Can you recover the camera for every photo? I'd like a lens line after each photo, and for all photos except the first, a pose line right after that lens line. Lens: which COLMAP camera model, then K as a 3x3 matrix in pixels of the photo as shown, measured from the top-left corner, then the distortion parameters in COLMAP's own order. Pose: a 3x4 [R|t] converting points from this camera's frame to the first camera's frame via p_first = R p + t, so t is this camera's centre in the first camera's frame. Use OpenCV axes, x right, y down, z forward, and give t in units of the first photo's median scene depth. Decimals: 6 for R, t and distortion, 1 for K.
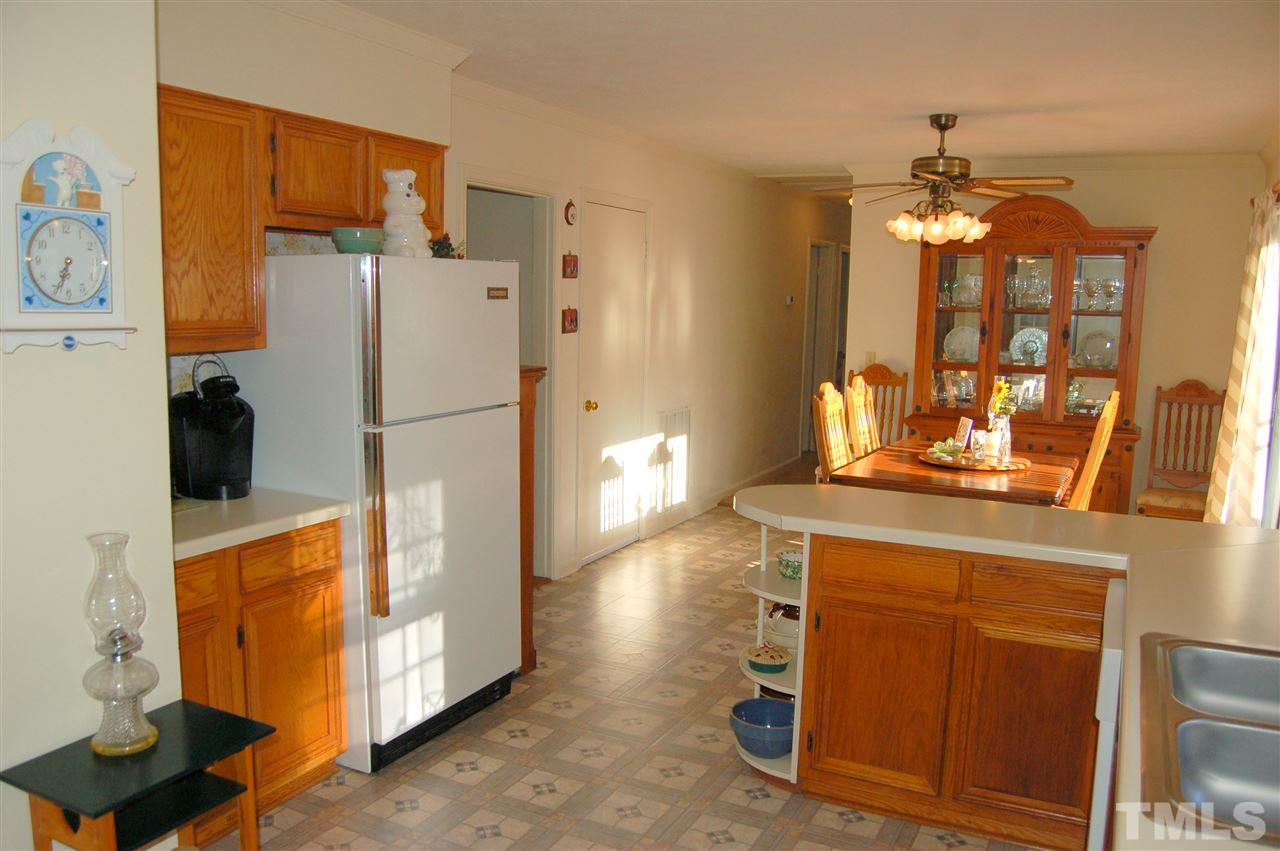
lens RADIAL K [[1005.1, 0, 633.2], [0, 1005.1, 431.2], [0, 0, 1]] dist [-0.066966, 0.019203]
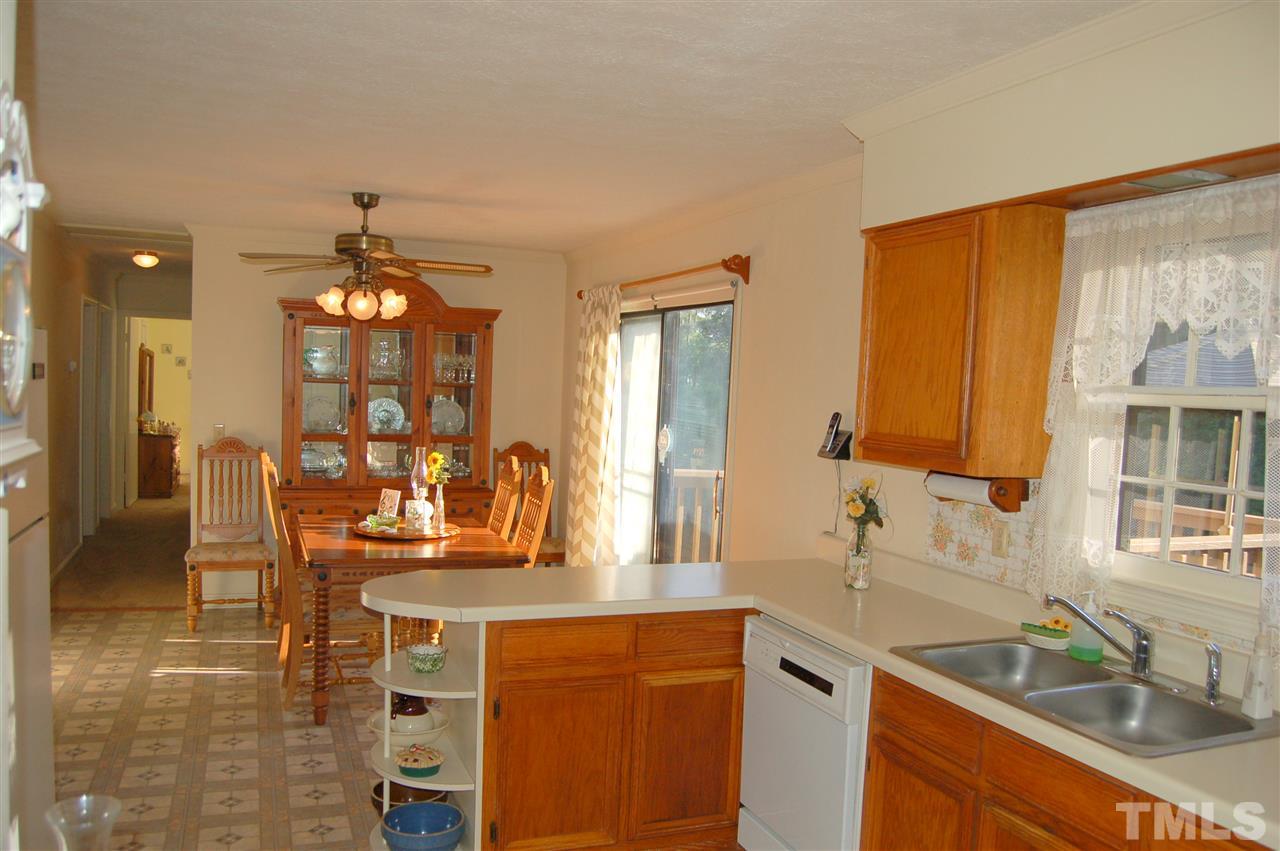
lens RADIAL K [[1005.1, 0, 632.4], [0, 1005.1, 435.1], [0, 0, 1]] dist [-0.066966, 0.019203]
pose [[0.685196, -0.031797, 0.727664, -0.256627], [0.071834, 0.997126, -0.024070, -0.027821], [-0.724808, 0.068763, 0.685511, 0.119082]]
